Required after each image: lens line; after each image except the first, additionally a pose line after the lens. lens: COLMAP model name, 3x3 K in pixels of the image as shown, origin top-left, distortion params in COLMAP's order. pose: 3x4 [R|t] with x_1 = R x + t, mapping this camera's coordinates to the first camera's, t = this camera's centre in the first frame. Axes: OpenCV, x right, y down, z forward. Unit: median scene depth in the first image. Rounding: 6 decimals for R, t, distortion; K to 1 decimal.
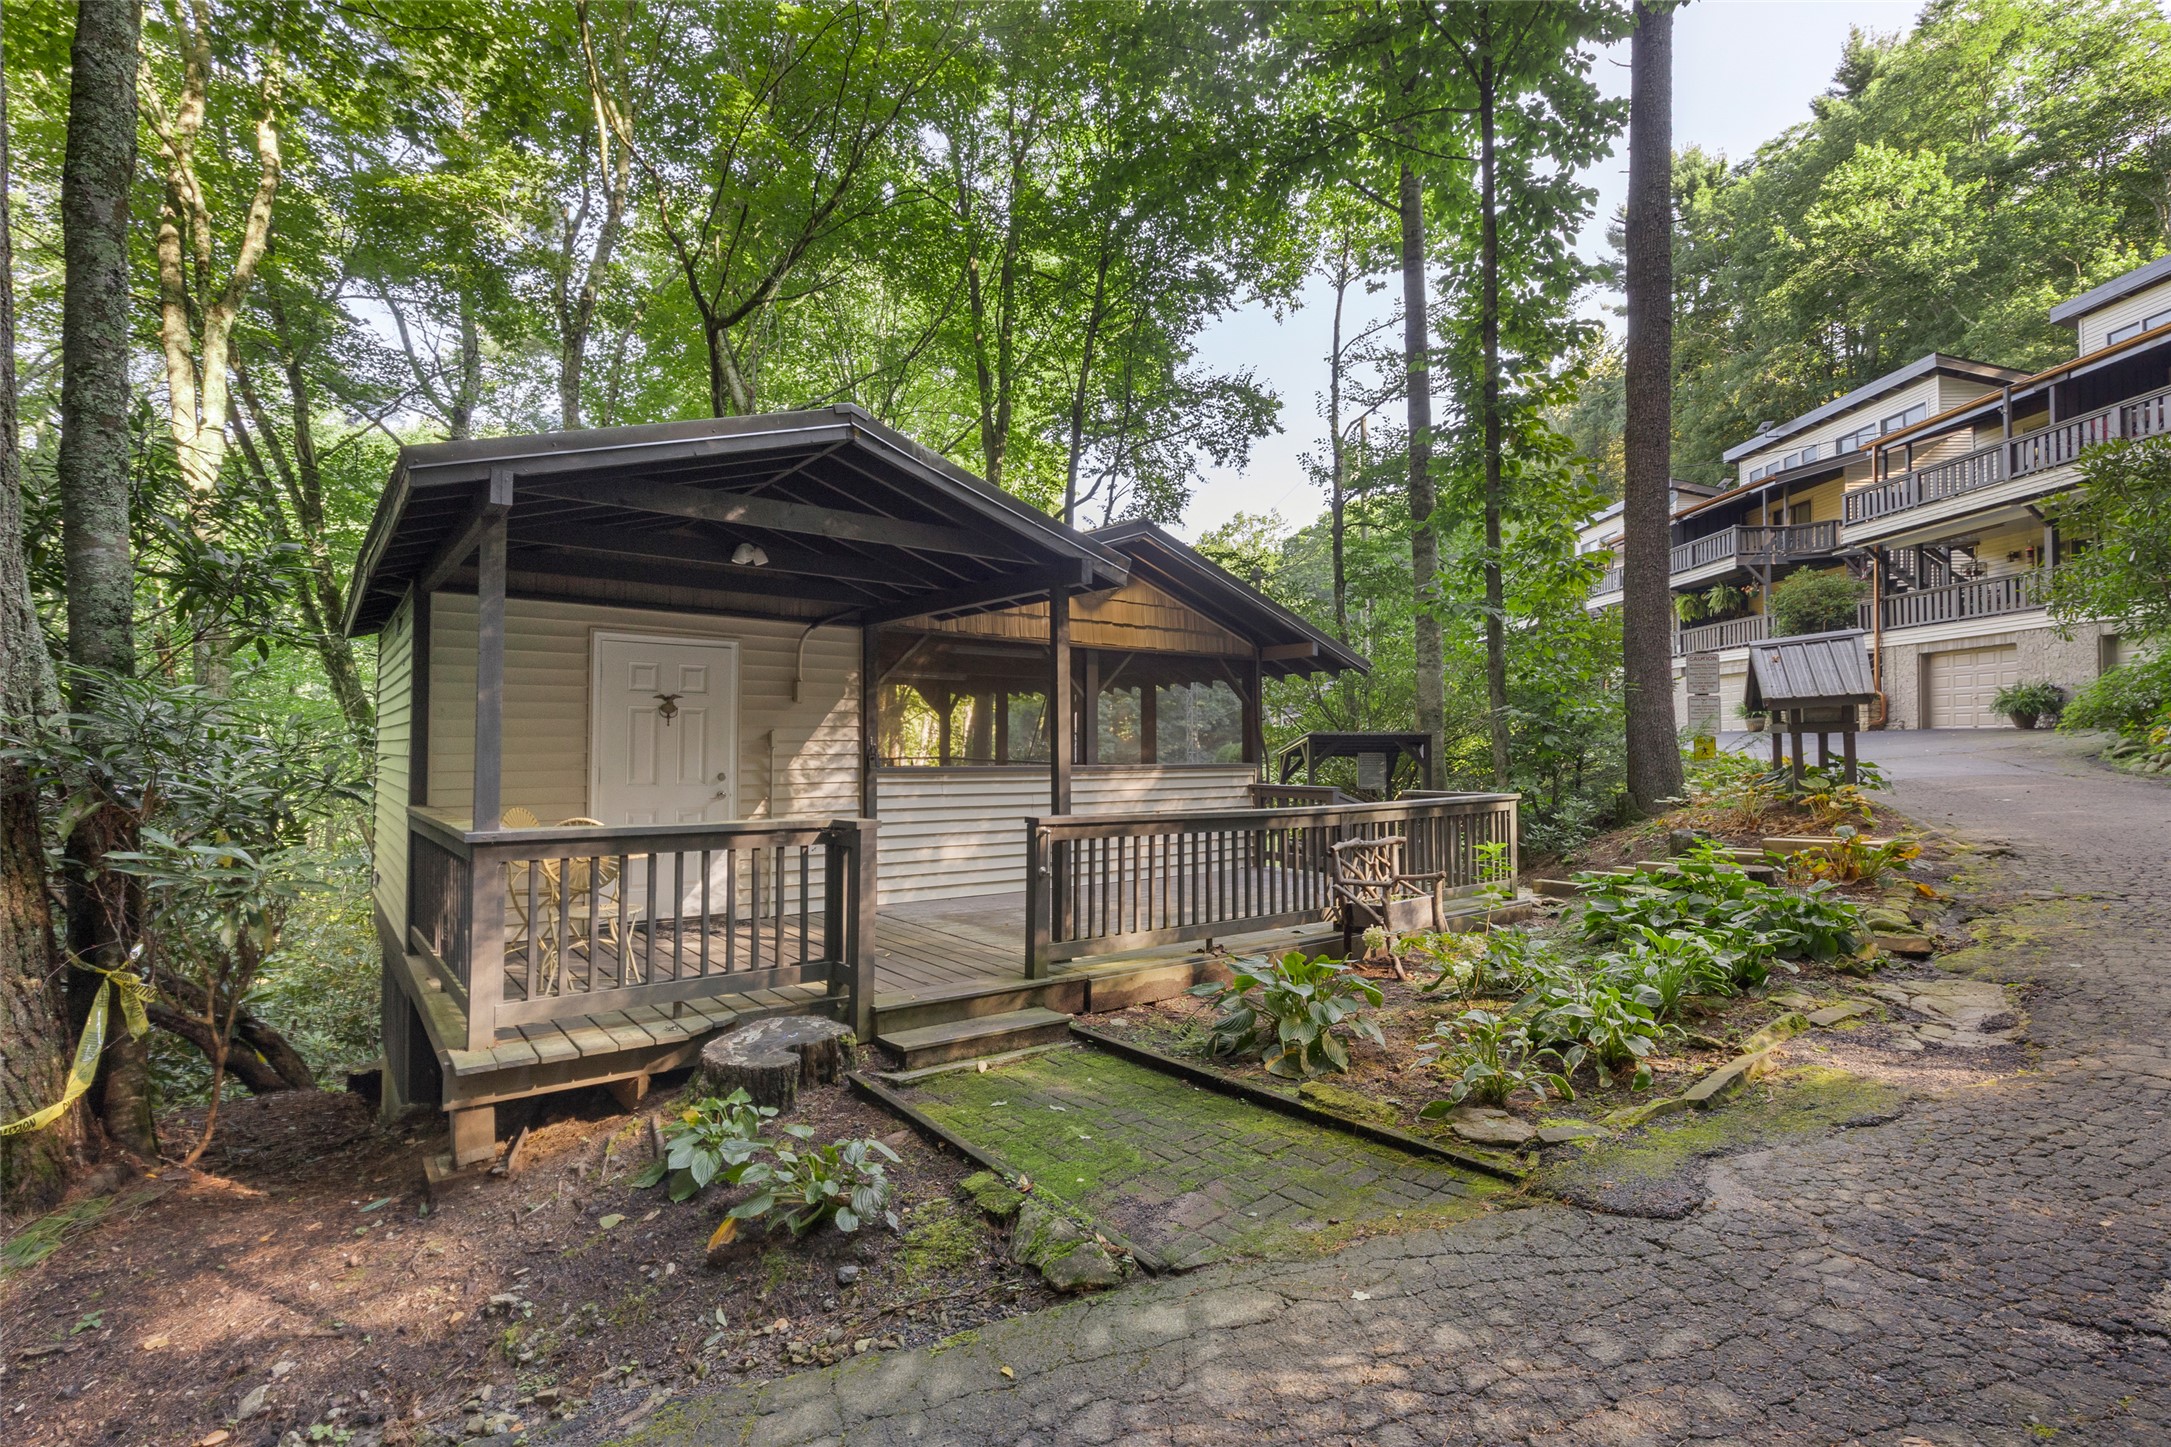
lens RADIAL K [[999.4, 0, 1085.5], [0, 999.4, 723.5], [0, 0, 1]] dist [0.002800, 0.000689]
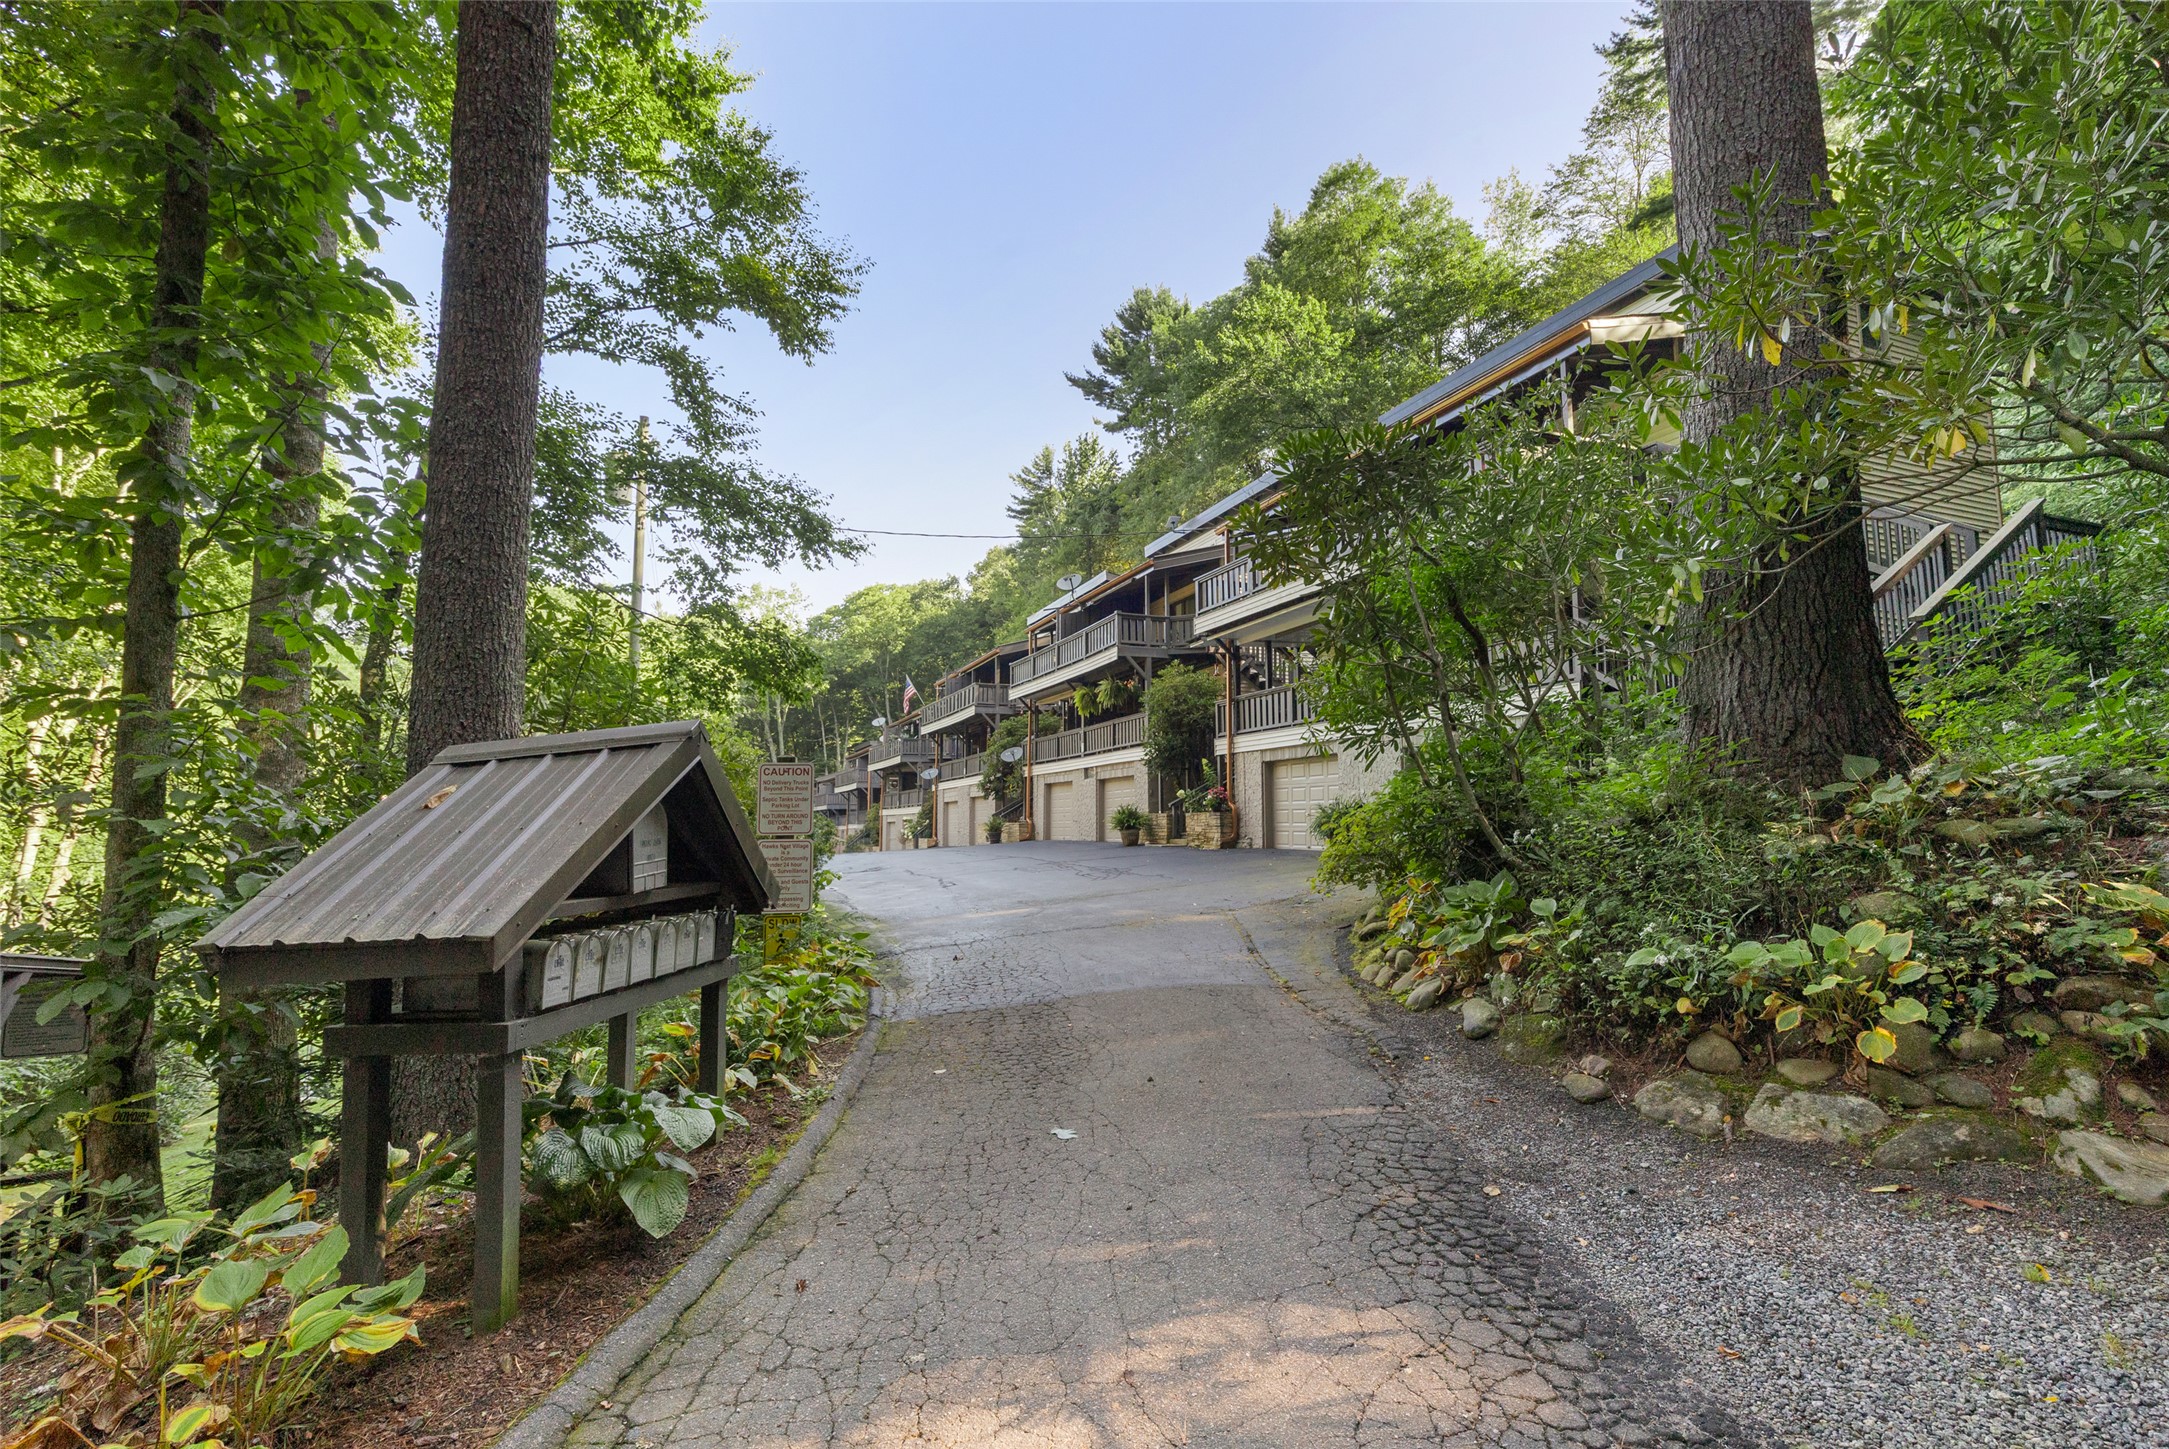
lens RADIAL K [[998.5, 0, 1084.5], [0, 998.5, 724.5], [0, 0, 1]] dist [0.002800, 0.000689]
pose [[0.912549, 0.037512, 0.407244, 0.203925], [-0.002930, 0.996359, -0.085210, -0.016671], [-0.408957, 0.076565, 0.909336, 0.162345]]
